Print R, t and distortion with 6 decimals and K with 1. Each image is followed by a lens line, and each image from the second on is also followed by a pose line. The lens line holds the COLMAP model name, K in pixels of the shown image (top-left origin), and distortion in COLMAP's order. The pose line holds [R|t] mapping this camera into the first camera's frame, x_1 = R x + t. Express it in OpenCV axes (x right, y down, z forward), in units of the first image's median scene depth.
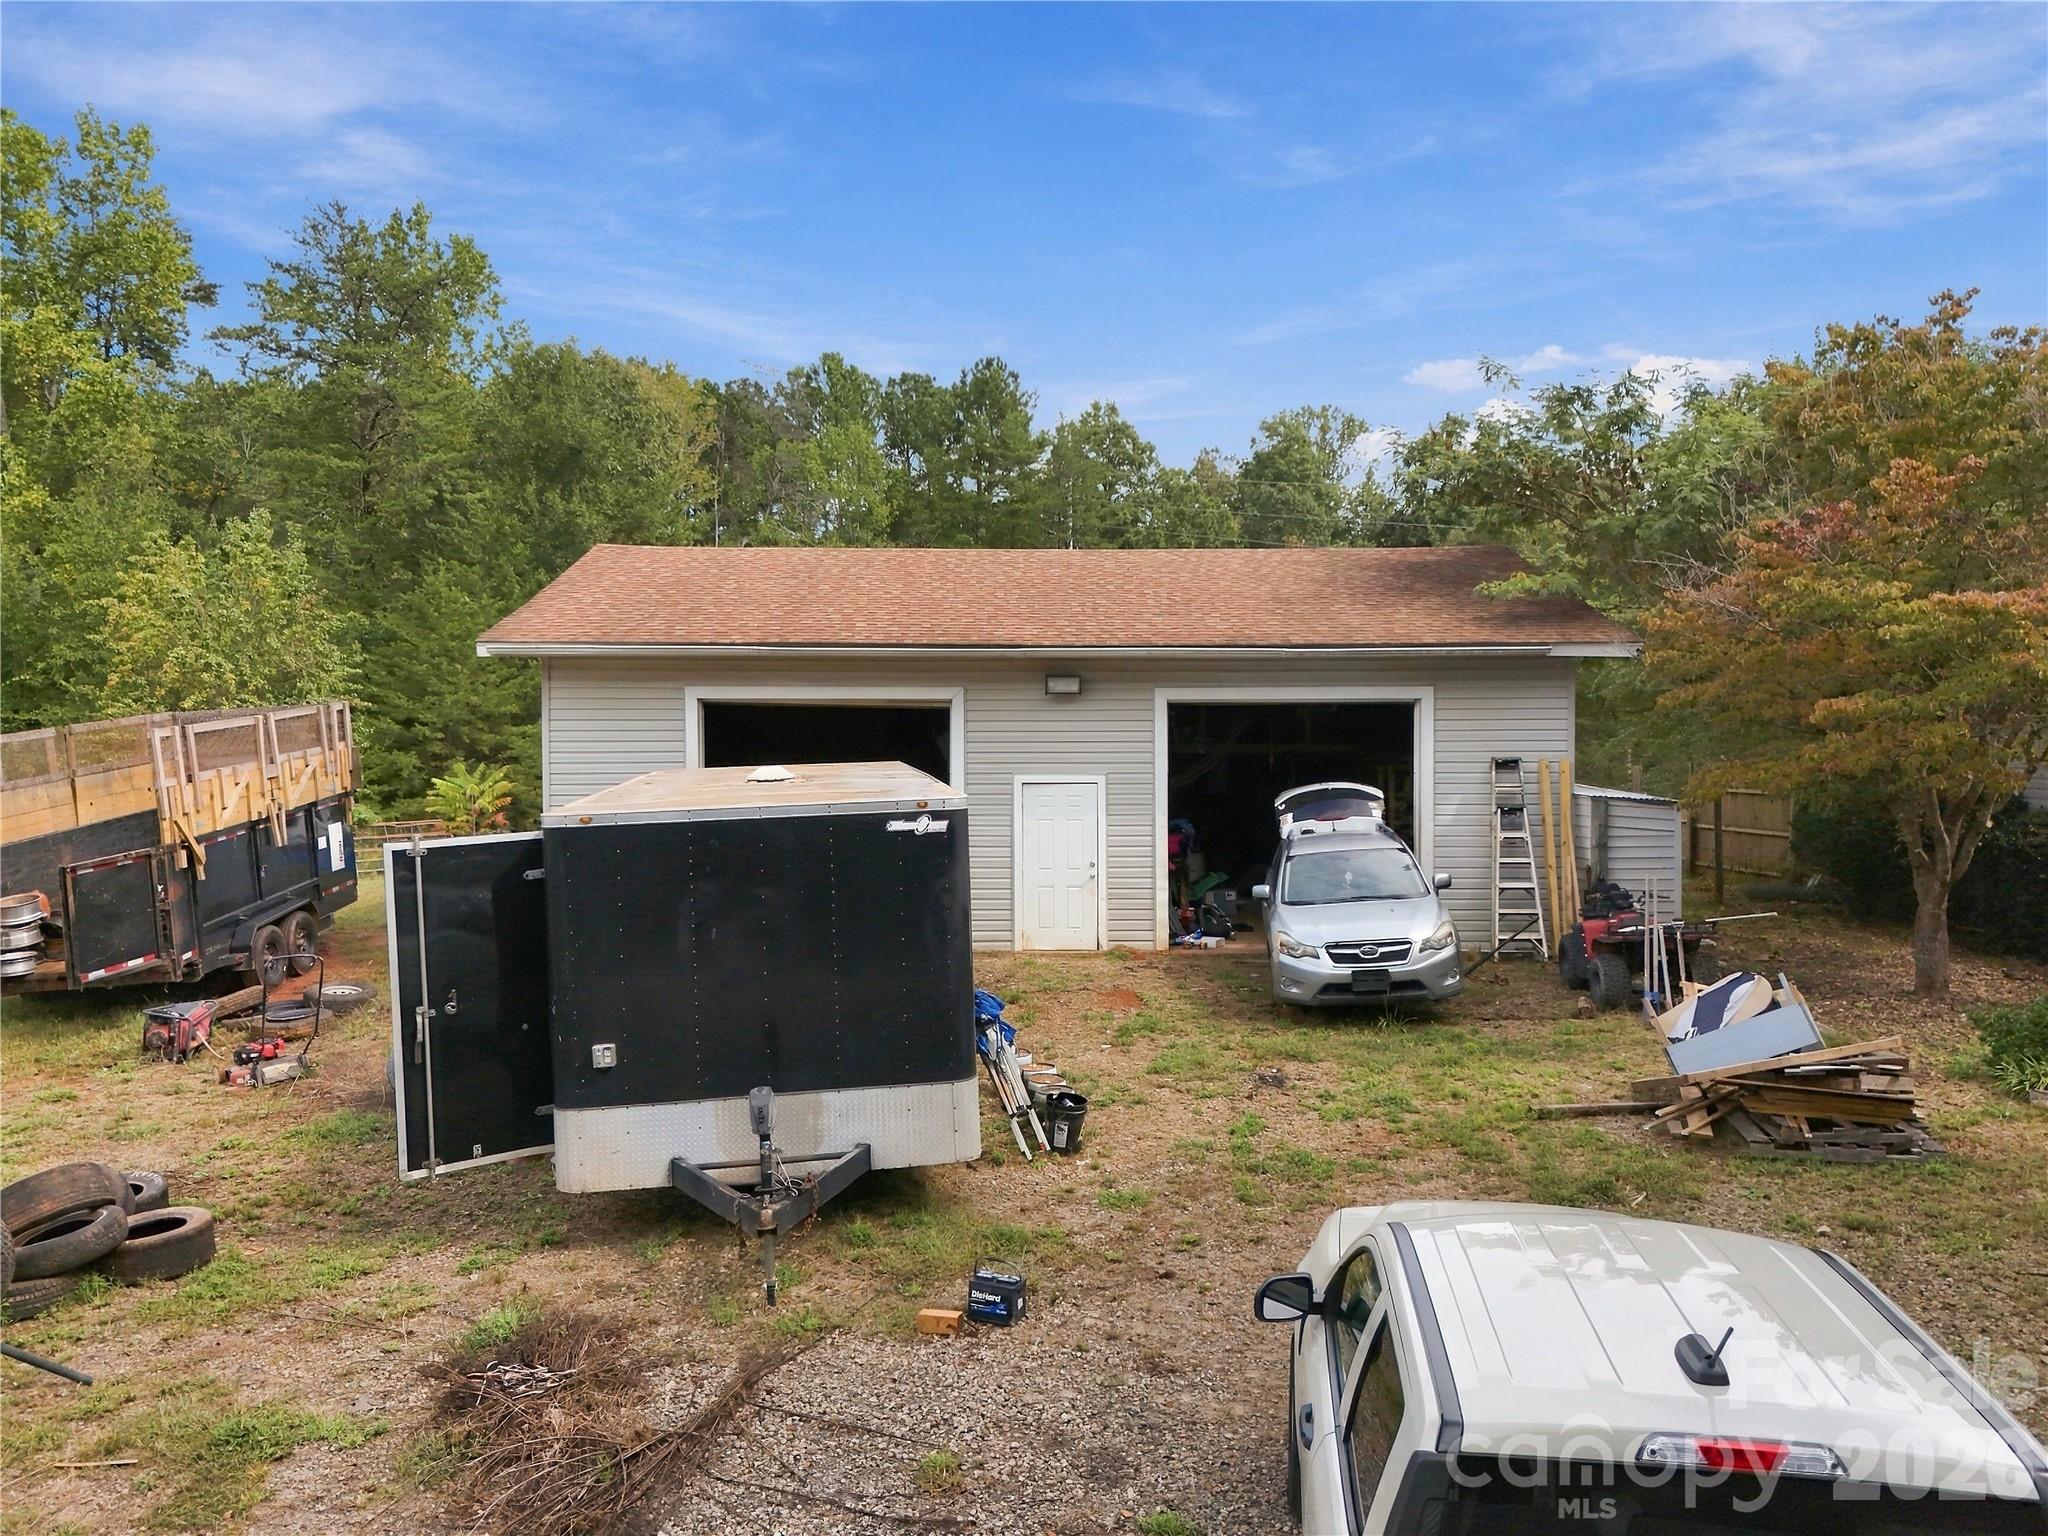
lens RADIAL K [[1492.9, 0, 1025.2], [0, 1492.9, 766.7], [0, 0, 1]] dist [0.047964, -0.021290]
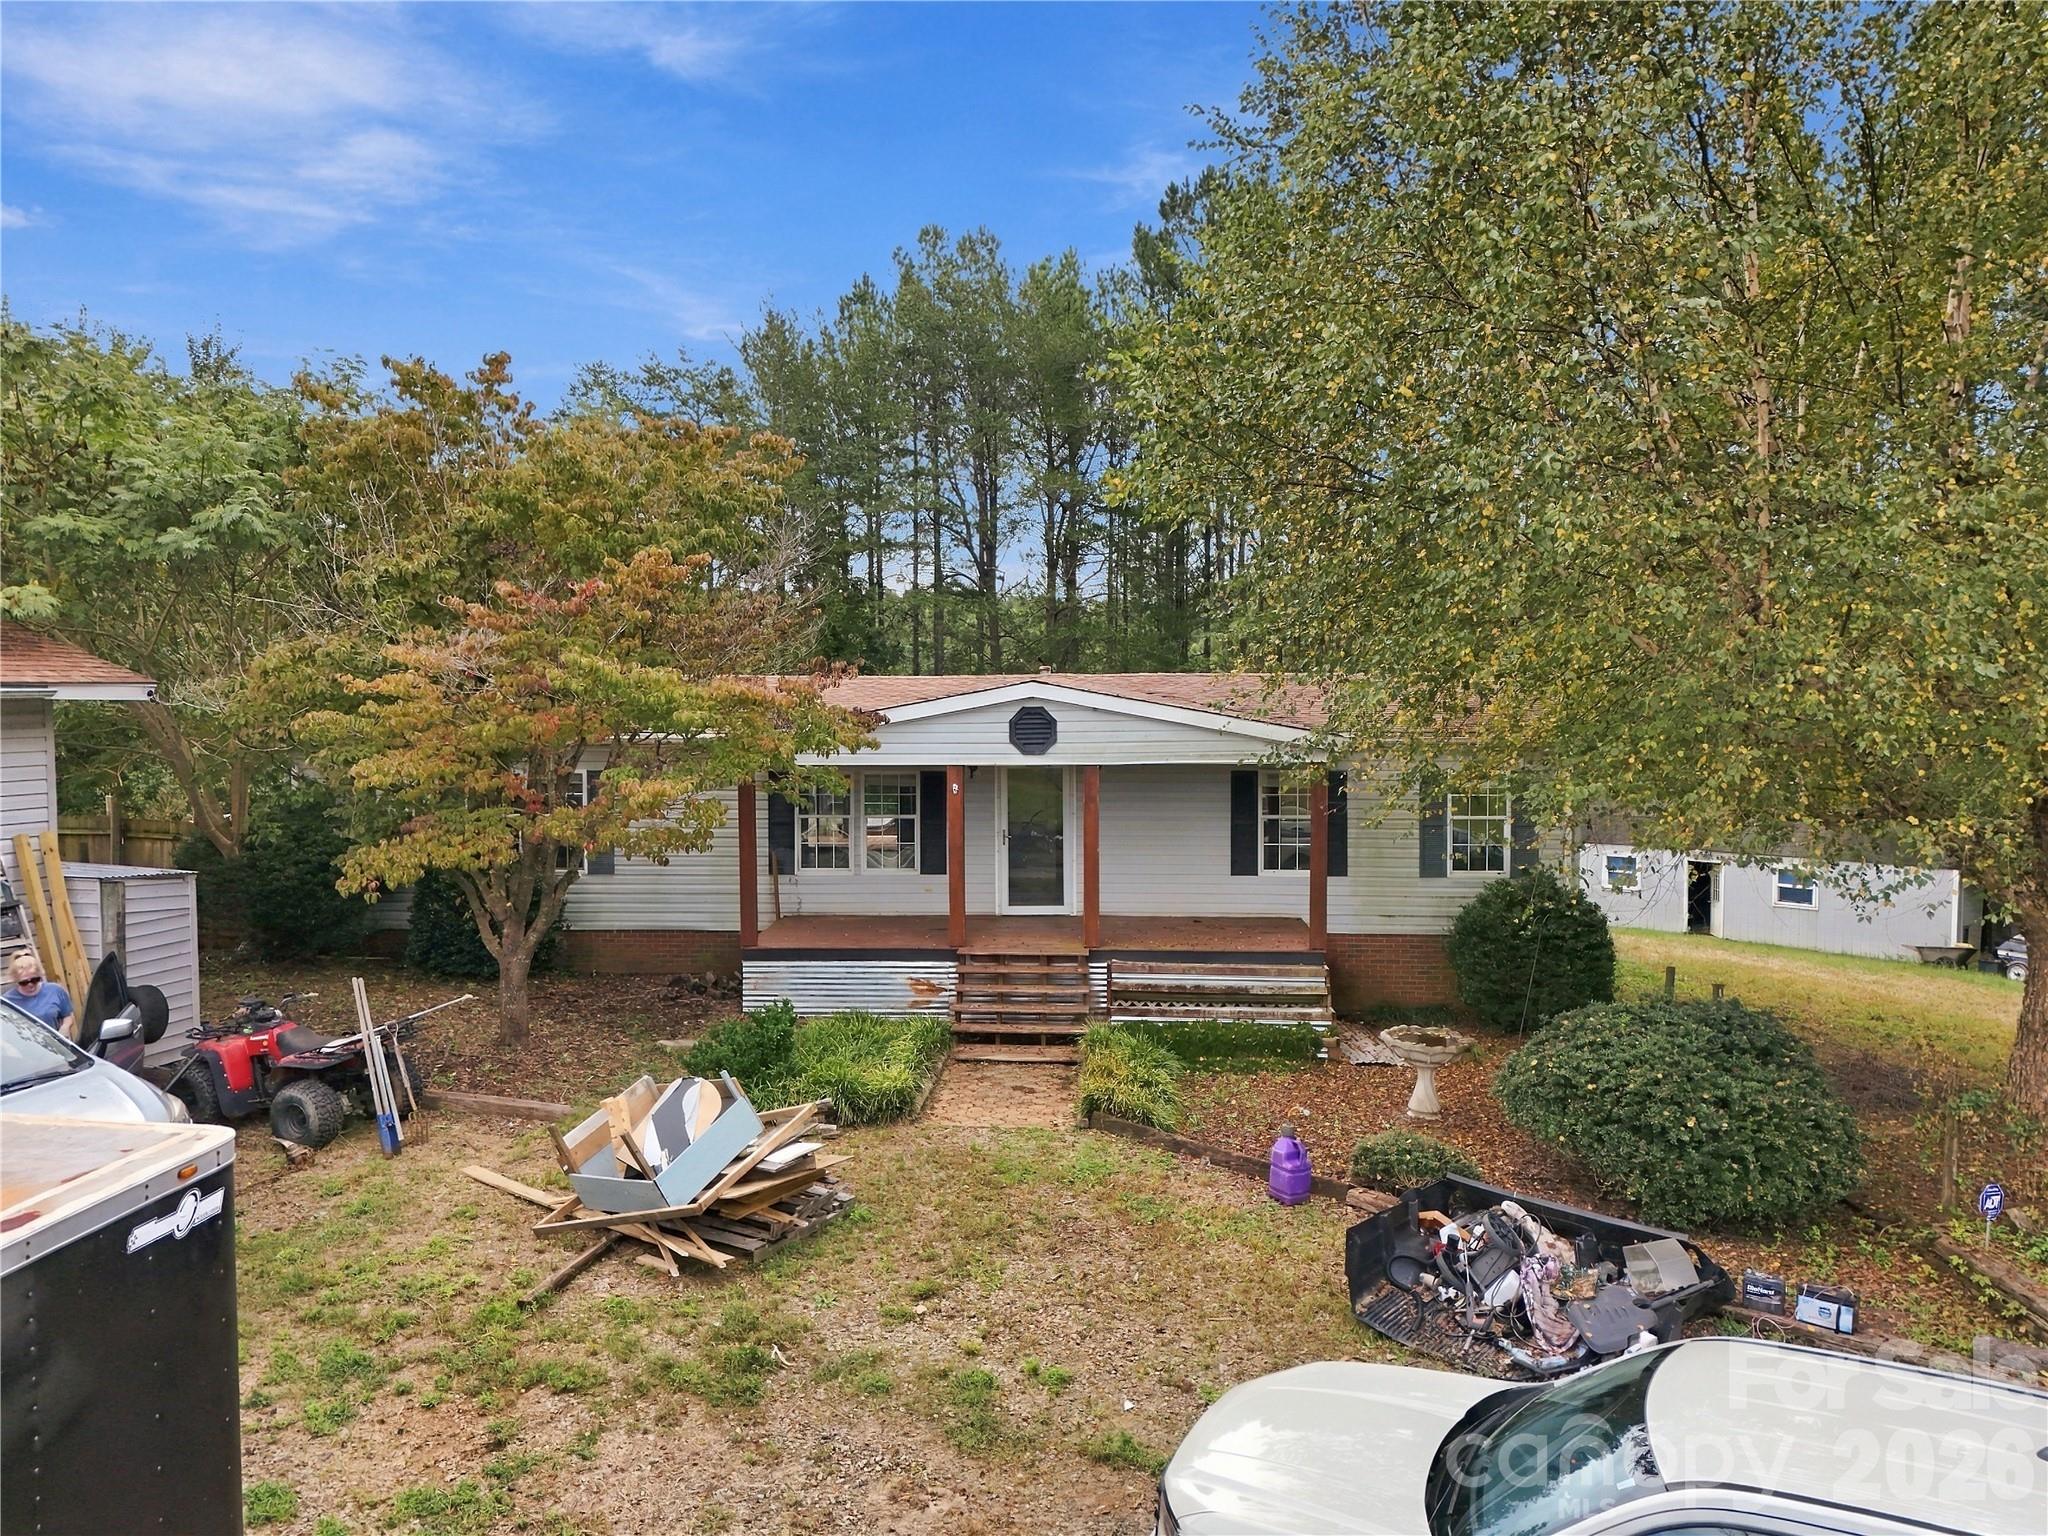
lens RADIAL K [[1492.9, 0, 1042.3], [0, 1492.9, 766.1], [0, 0, 1]] dist [0.047964, -0.021290]
pose [[0.290893, -0.043889, 0.955749, -0.363899], [0.017335, 0.999025, 0.040600, -0.097544], [-0.956599, 0.004757, 0.291370, 0.480707]]
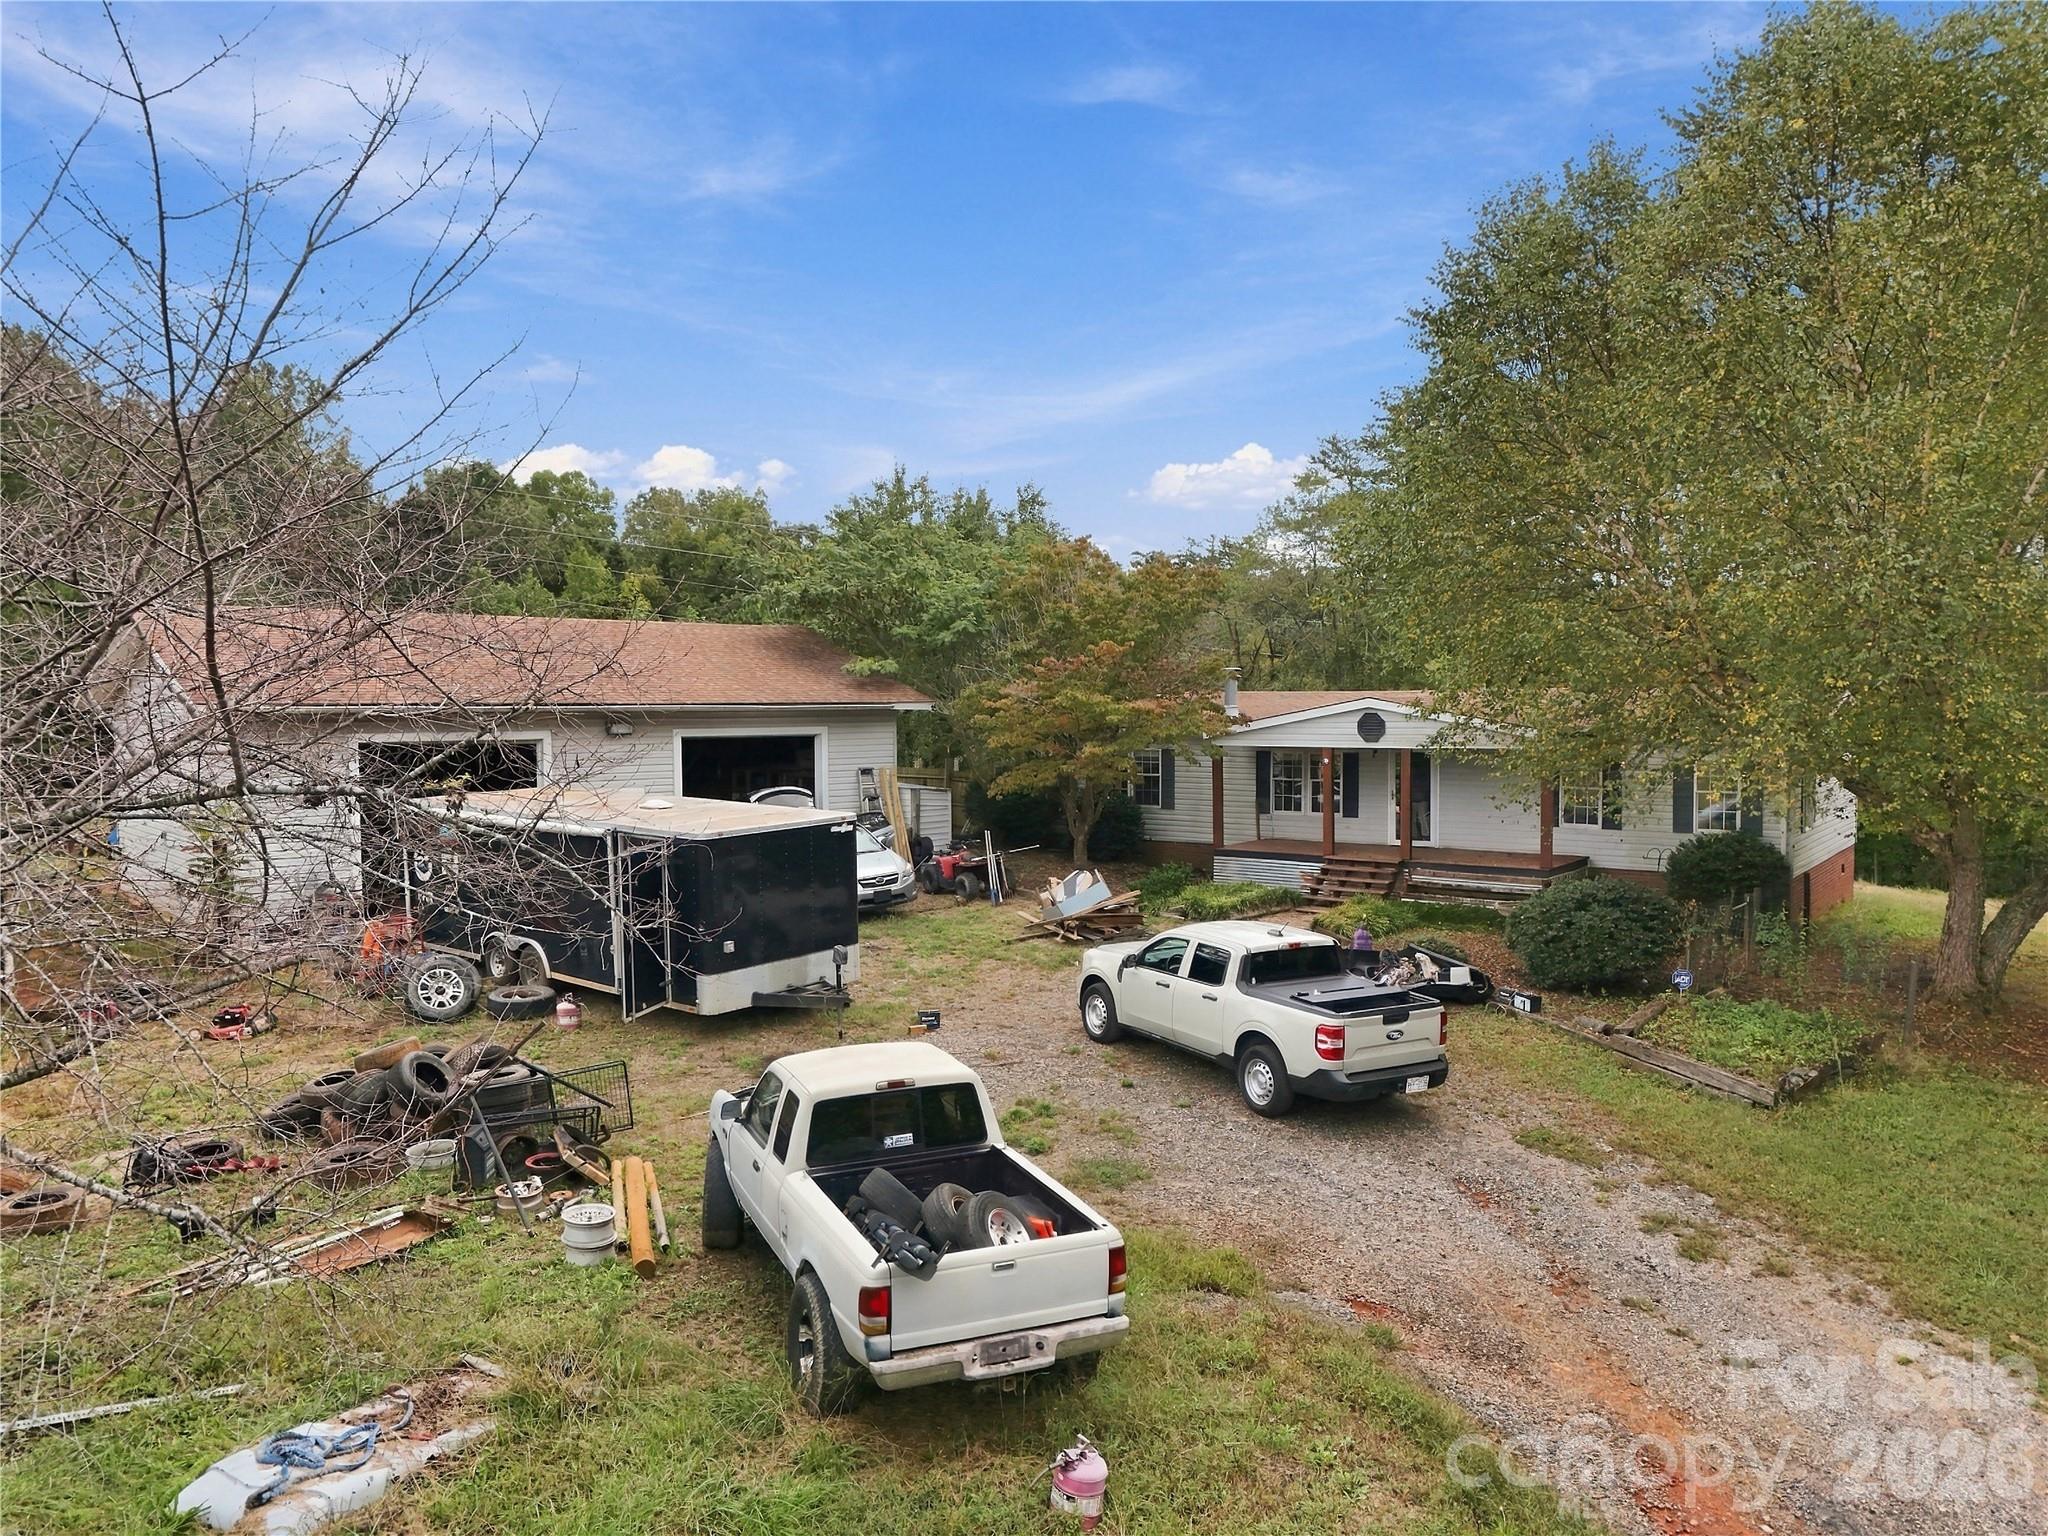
lens RADIAL K [[1492.9, 0, 1021.4], [0, 1492.9, 769.5], [0, 0, 1]] dist [0.047964, -0.021290]
pose [[0.766937, -0.031355, 0.640956, -1.022247], [0.013010, 0.999360, 0.033320, -0.093112], [-0.641591, -0.017216, 0.766854, -0.673754]]
